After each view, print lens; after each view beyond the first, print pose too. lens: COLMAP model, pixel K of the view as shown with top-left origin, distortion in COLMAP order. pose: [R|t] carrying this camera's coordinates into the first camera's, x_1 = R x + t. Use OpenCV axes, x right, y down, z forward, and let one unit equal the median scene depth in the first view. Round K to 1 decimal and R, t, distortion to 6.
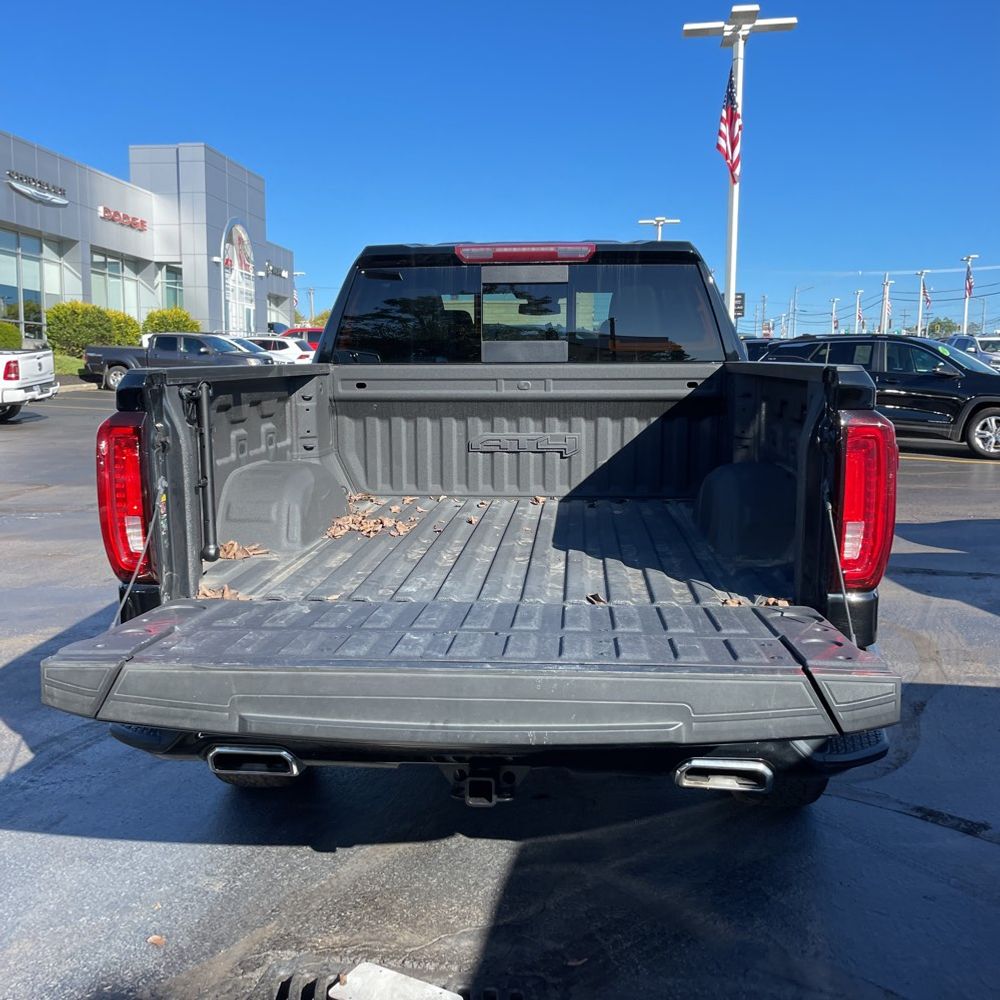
lens RADIAL K [[1006.6, 0, 502.4], [0, 1006.6, 506.2], [0, 0, 1]] dist [0.047681, 0.000000]
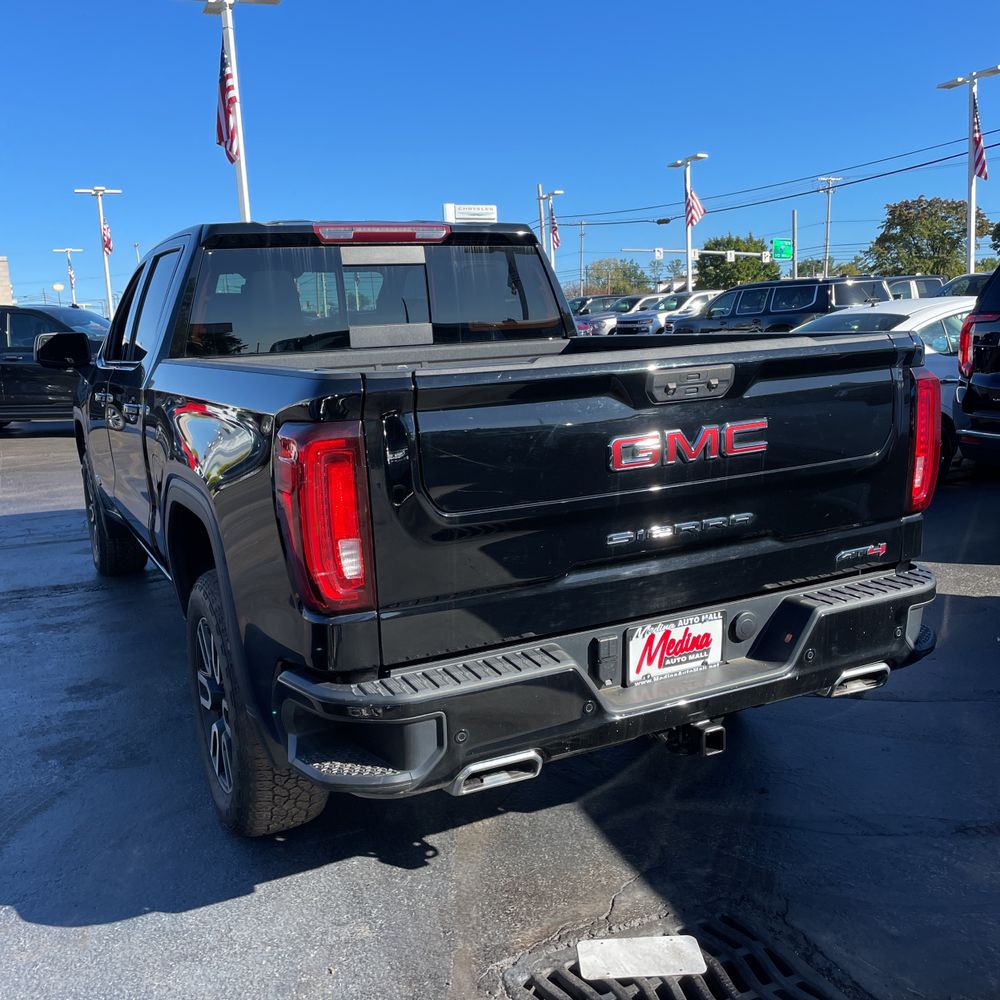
lens RADIAL K [[1006.6, 0, 493.3], [0, 1006.6, 522.9], [0, 0, 1]] dist [0.047681, 0.000000]
pose [[0.858976, -0.137775, 0.493132, -0.423609], [0.118790, 0.990463, 0.069805, -0.031047], [-0.498046, -0.001382, 0.867150, 0.105808]]
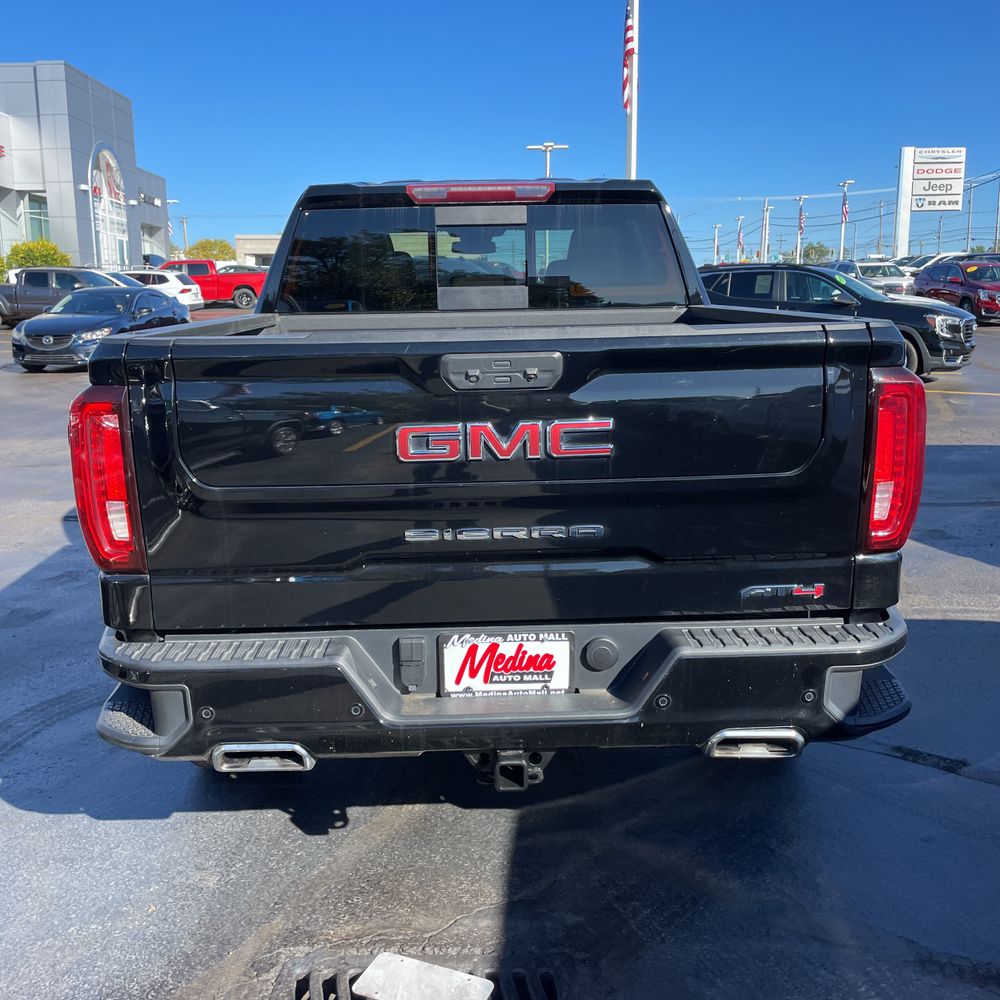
lens RADIAL K [[1006.6, 0, 496.3], [0, 1006.6, 502.4], [0, 0, 1]] dist [0.047681, 0.000000]
pose [[0.994308, -0.036220, 0.100199, -0.071512], [0.029756, 0.997424, 0.065266, -0.023175], [-0.102305, -0.061913, 0.992825, 0.039579]]
